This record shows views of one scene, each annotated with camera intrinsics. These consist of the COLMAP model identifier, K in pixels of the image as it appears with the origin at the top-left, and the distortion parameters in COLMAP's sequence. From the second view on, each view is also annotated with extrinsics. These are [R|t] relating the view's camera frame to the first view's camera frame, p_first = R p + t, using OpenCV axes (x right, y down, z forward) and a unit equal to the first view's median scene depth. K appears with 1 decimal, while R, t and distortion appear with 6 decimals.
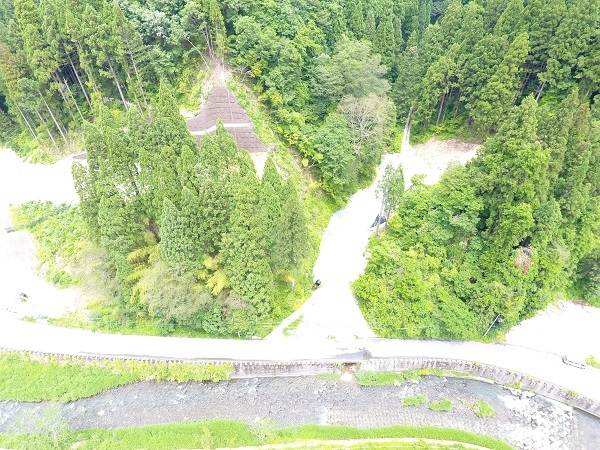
lens RADIAL K [[357.7, 0, 300.0], [0, 357.7, 225.0], [0, 0, 1]] dist [-0.001029, -0.001738]
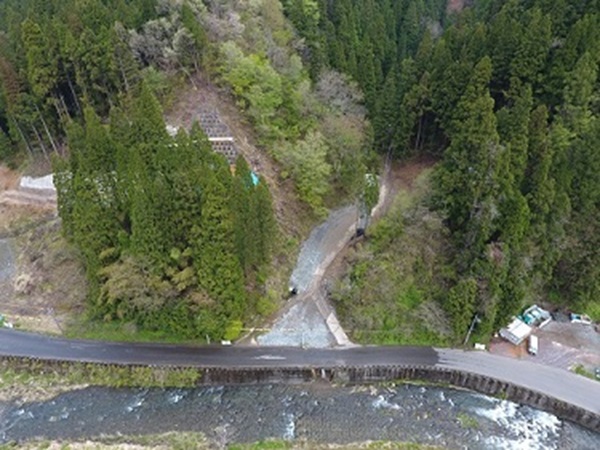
lens RADIAL K [[357.7, 0, 300.0], [0, 357.7, 225.0], [0, 0, 1]] dist [-0.001029, -0.001738]
pose [[0.999894, 0.009175, -0.011343, 0.080033], [-0.010897, 0.986636, -0.162573, 0.150745], [0.009700, 0.162679, 0.986631, 0.008340]]
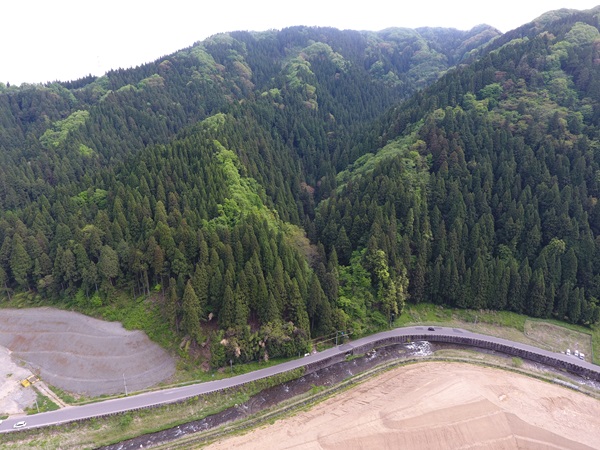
lens RADIAL K [[351.3, 0, 284.6], [0, 351.3, 224.4], [0, 0, 1]] dist [-0.006181, -0.000354]
pose [[0.906310, -0.120433, 0.405089, -0.953940], [0.280630, 0.888201, -0.363794, 0.335761], [-0.315988, 0.443391, 0.838783, -1.018195]]
